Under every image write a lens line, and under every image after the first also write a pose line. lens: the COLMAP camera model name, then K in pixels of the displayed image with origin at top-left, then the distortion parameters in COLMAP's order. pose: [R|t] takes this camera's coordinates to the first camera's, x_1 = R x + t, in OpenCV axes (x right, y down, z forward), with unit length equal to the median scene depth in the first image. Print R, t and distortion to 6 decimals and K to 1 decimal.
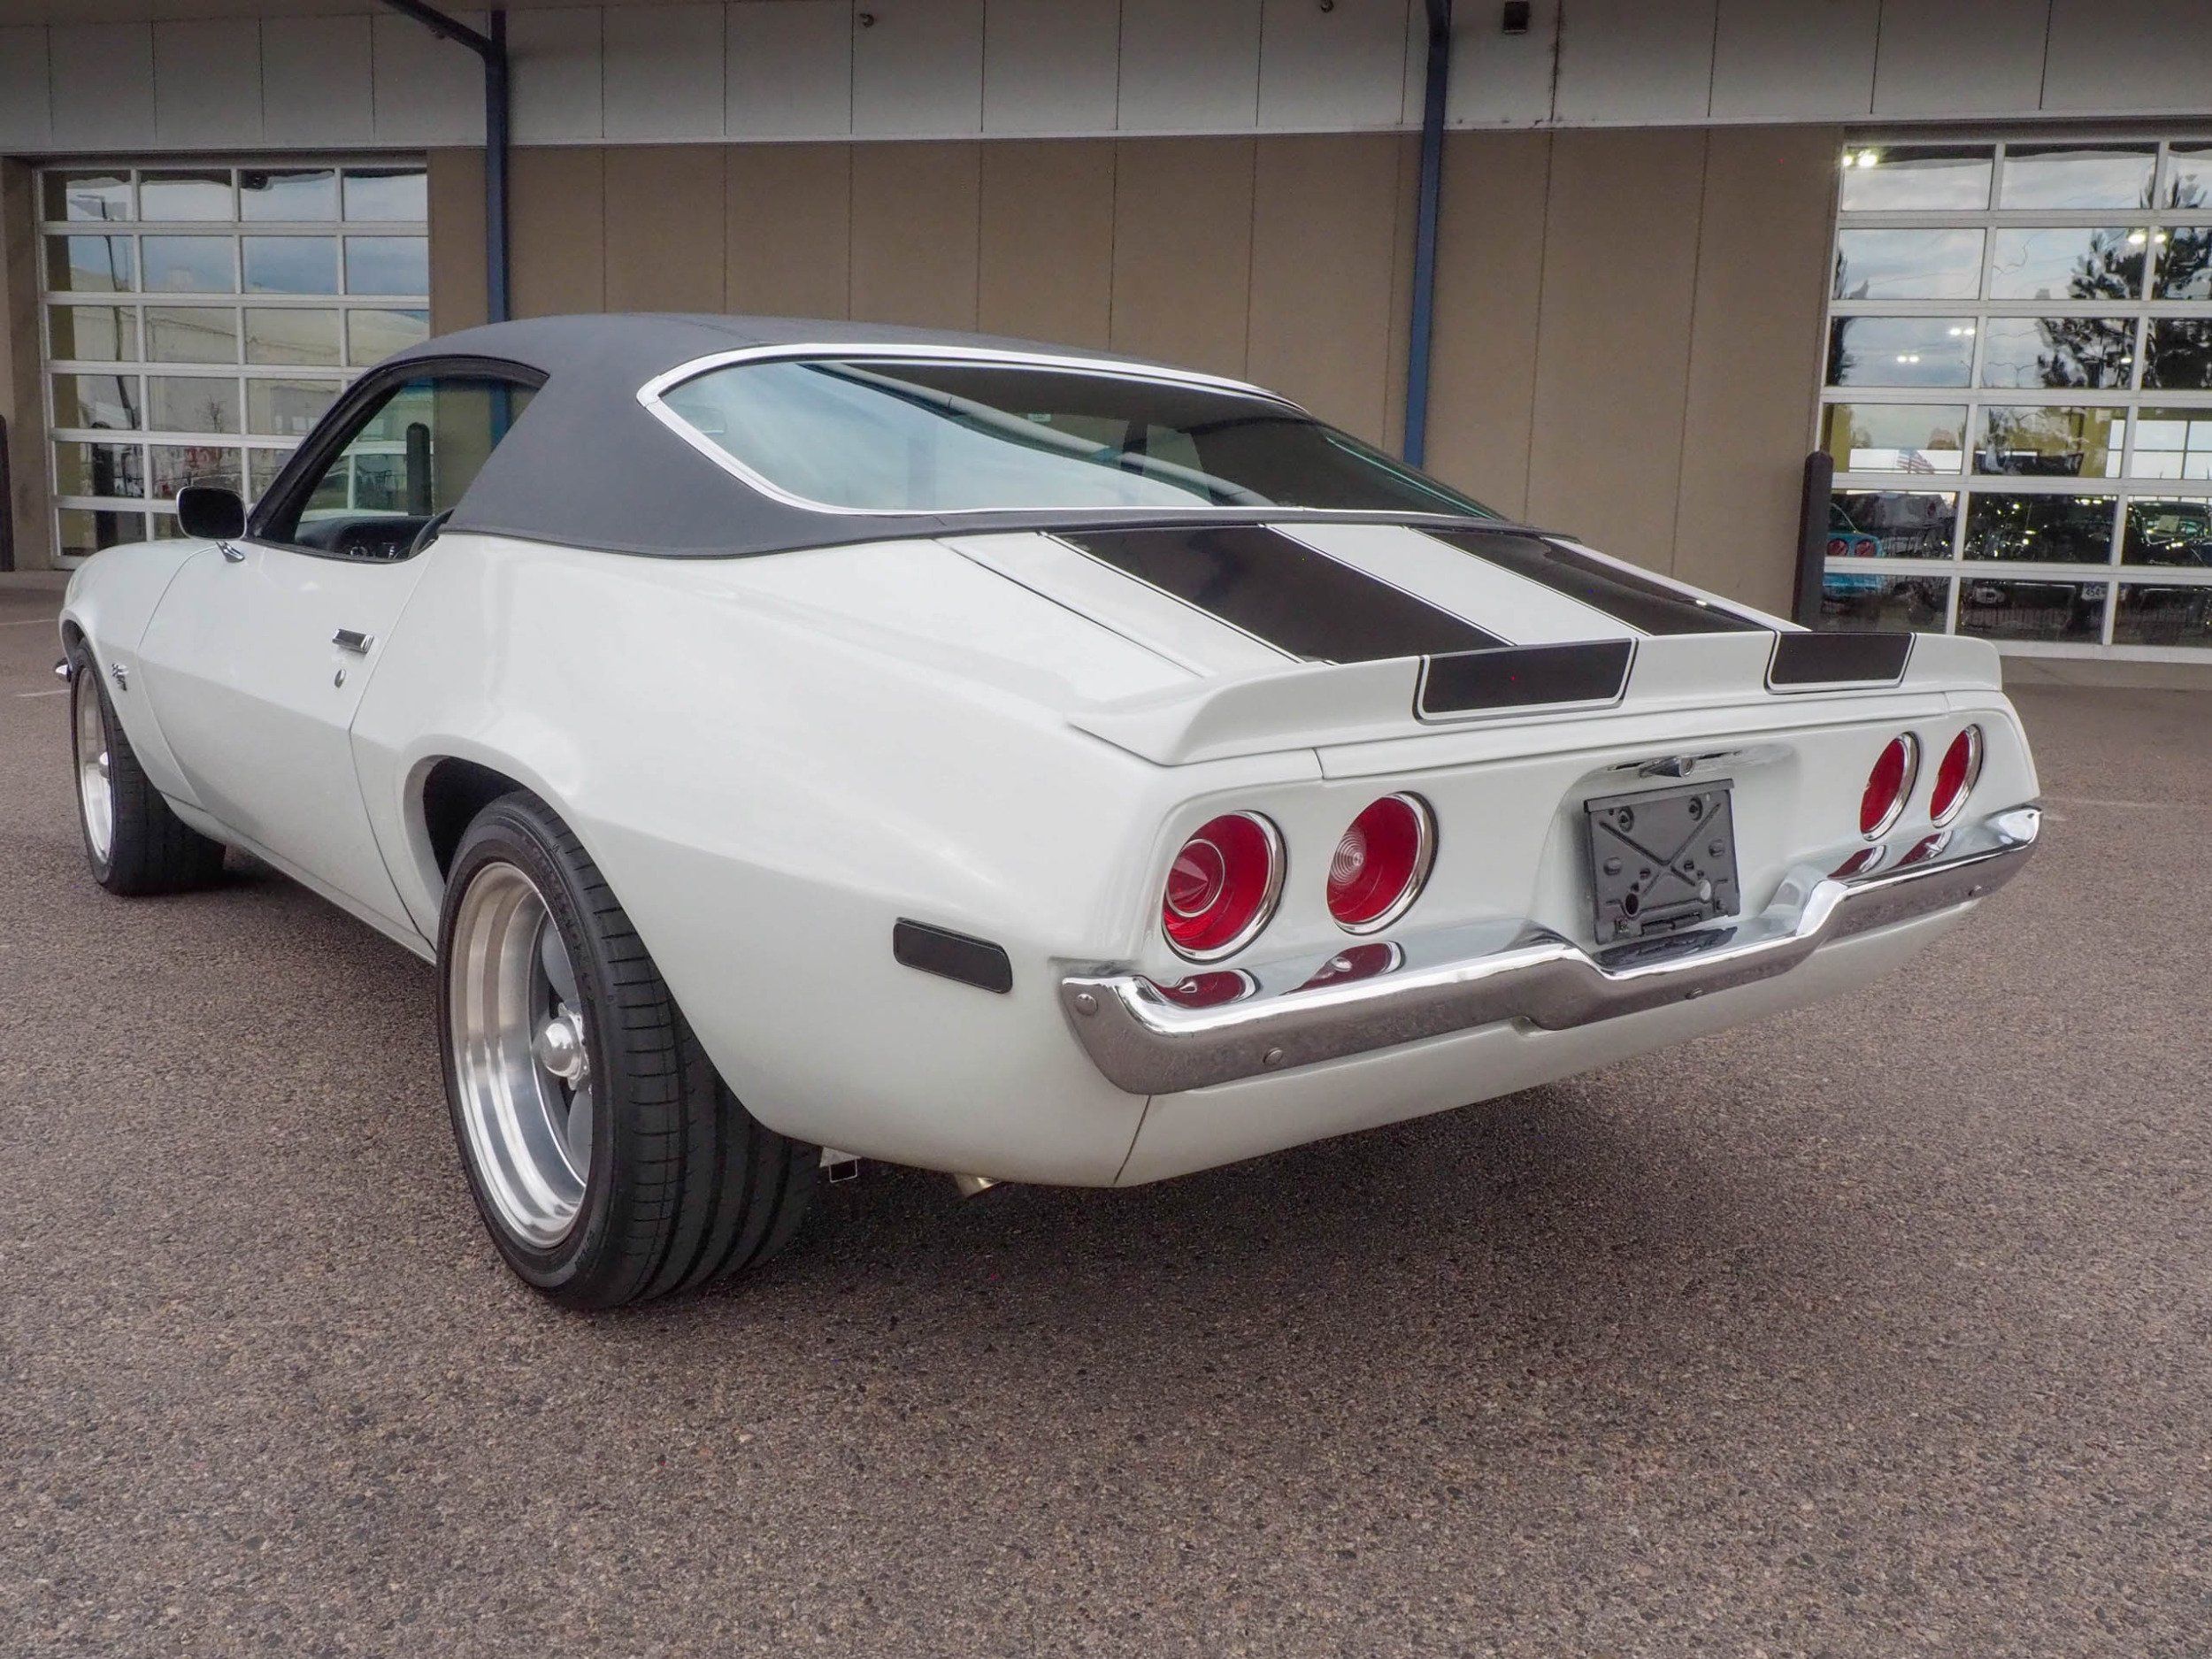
lens RADIAL K [[1810.1, 0, 1118.3], [0, 1810.1, 820.1], [0, 0, 1]] dist [0.011924, -0.009775]
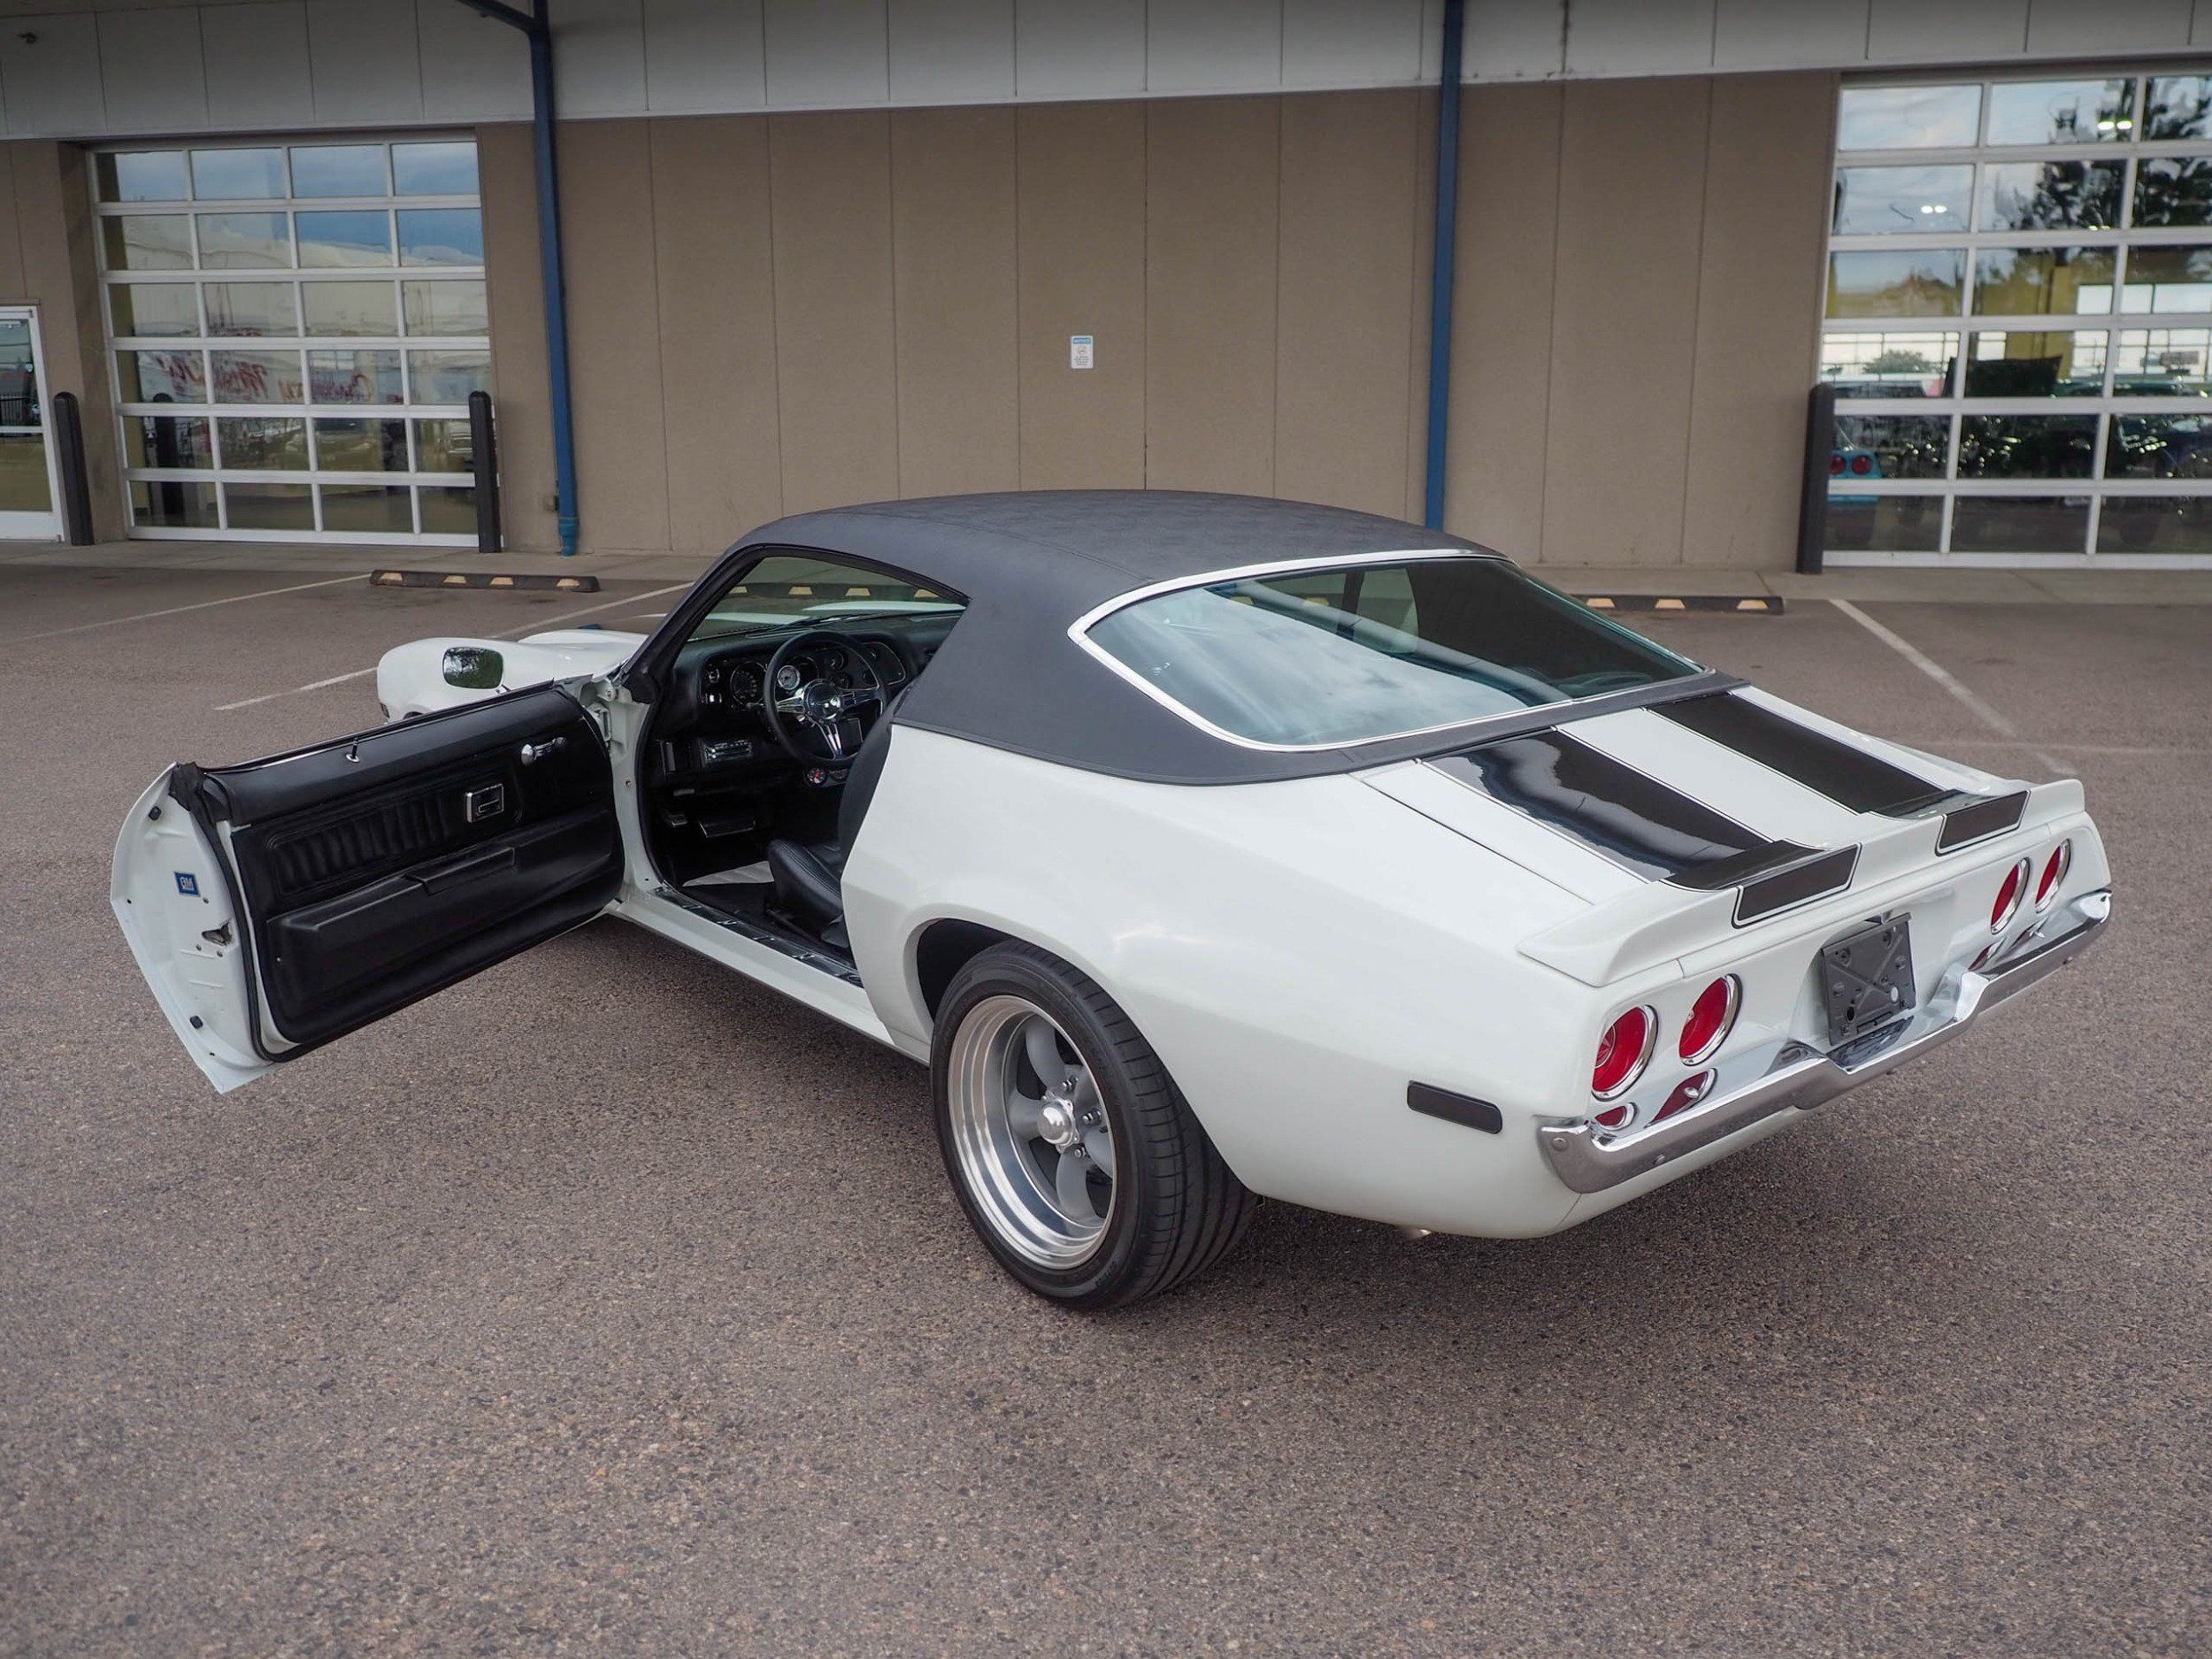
lens RADIAL K [[1802.7, 0, 1124.8], [0, 1802.7, 802.0], [0, 0, 1]] dist [0.009023, -0.000096]
pose [[0.999083, -0.040053, 0.015106, -0.285184], [0.039122, 0.997575, 0.057572, -0.209759], [-0.017375, -0.056928, 0.998227, -0.383543]]
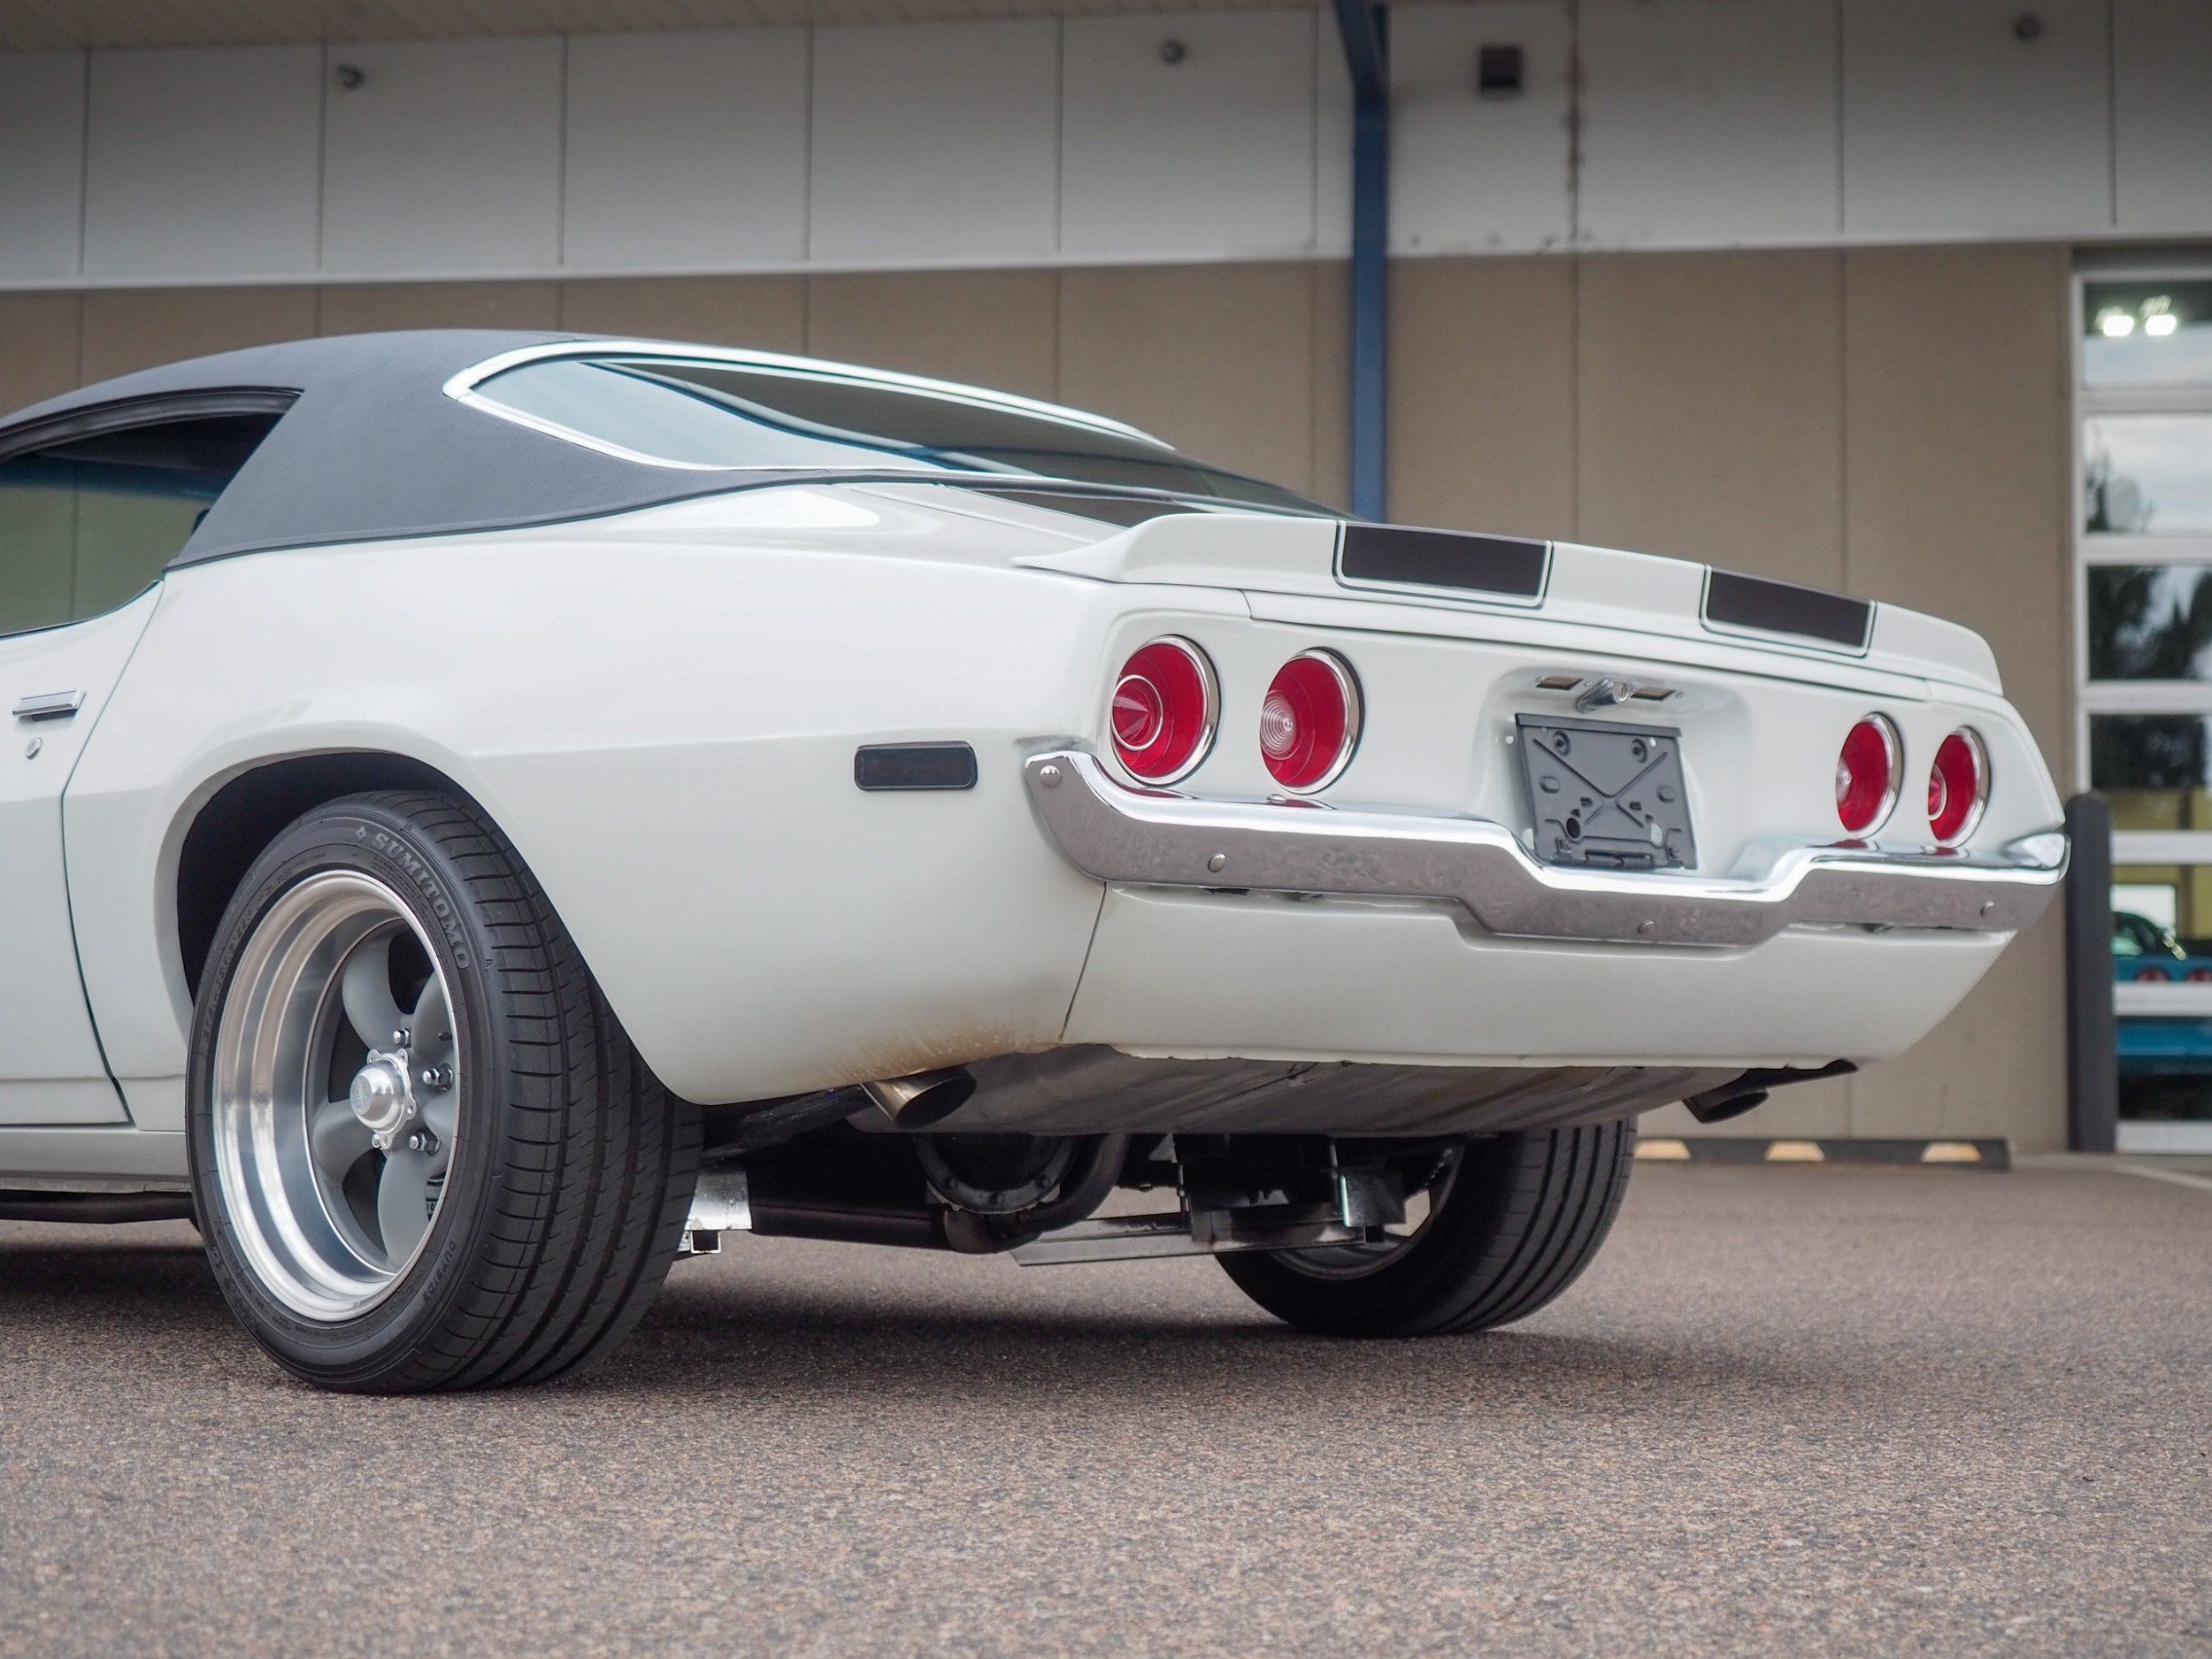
lens RADIAL K [[3978.9, 0, 1105.7], [0, 3978.9, 822.8], [0, 0, 1]] dist [0.008293, -0.018594]
pose [[0.995801, -0.016928, 0.089967, -0.141809], [0.037694, 0.971399, -0.234443, 0.489282], [-0.083426, 0.236850, 0.967958, -0.945626]]
